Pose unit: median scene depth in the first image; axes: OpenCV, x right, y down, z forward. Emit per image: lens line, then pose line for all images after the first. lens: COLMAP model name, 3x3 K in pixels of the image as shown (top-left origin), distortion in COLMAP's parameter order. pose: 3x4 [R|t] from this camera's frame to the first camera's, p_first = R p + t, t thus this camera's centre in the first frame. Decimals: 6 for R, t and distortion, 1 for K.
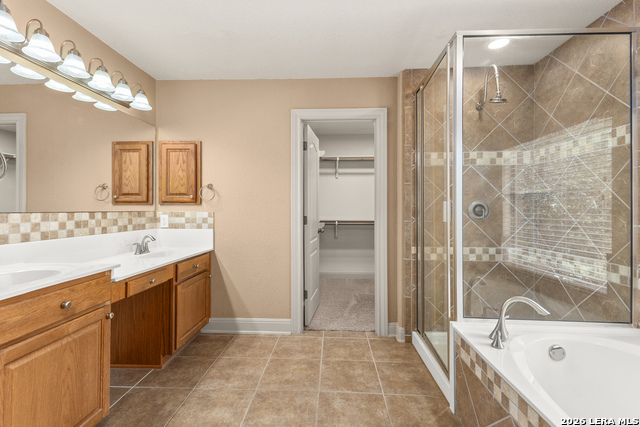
lens RADIAL K [[293.6, 0, 320.5], [0, 293.6, 207.2], [0, 0, 1]] dist [-0.000231, -0.000135]
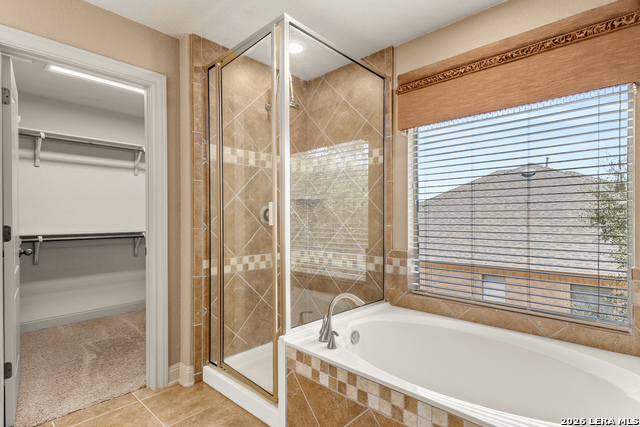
lens RADIAL K [[322.5, 0, 319.5], [0, 322.5, 219.1], [0, 0, 1]] dist [0.022780, 0.000214]
pose [[0.647879, -0.001540, 0.761742, -0.157151], [0.001737, 0.999998, 0.000544, 0.022768], [-0.761741, 0.000971, 0.647881, 0.188678]]
